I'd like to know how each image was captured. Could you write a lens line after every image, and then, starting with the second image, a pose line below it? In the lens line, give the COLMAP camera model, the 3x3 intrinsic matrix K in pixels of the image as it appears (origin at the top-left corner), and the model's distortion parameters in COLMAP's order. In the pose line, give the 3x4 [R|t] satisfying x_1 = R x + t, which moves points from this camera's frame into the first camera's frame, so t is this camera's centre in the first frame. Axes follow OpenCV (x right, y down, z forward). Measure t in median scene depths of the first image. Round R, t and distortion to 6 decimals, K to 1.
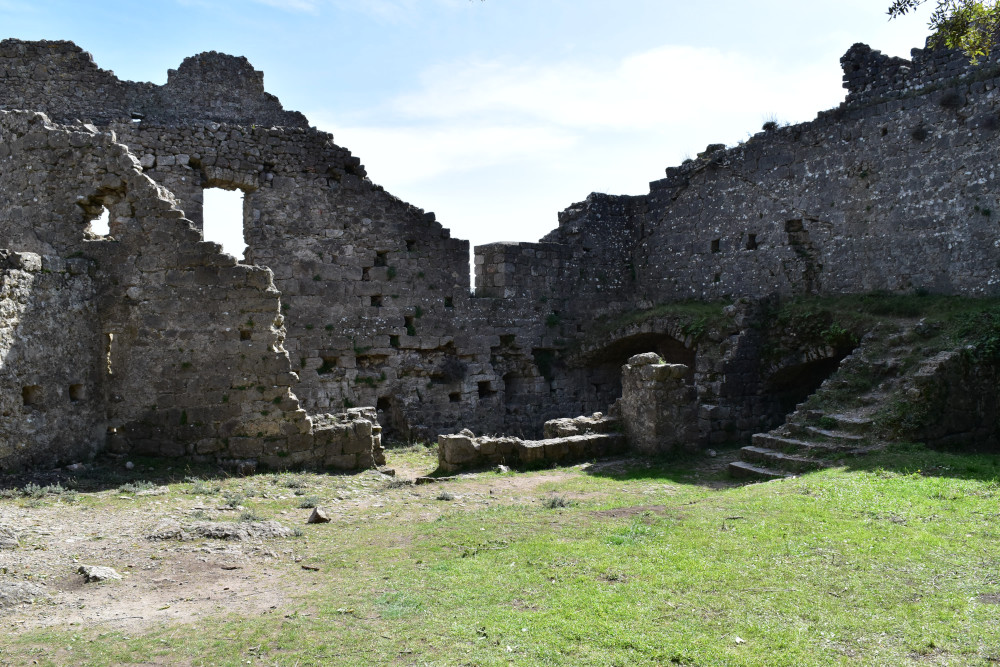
lens RADIAL K [[781.1, 0, 499.9], [0, 781.1, 333.0], [0, 0, 1]] dist [-0.089927, 0.013228]
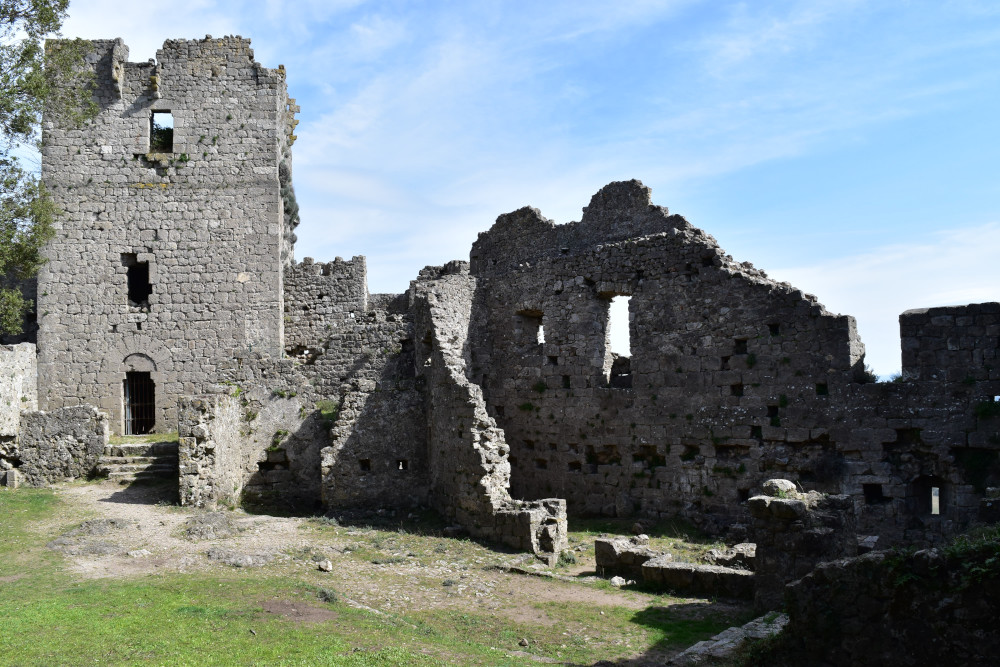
lens RADIAL K [[781.1, 0, 500.0], [0, 781.1, 333.5], [0, 0, 1]] dist [-0.089927, 0.013228]
pose [[0.363538, -0.054871, -0.929962, 0.663214], [0.016318, 0.998486, -0.052536, -0.068015], [0.931436, 0.003924, 0.363883, 0.377716]]
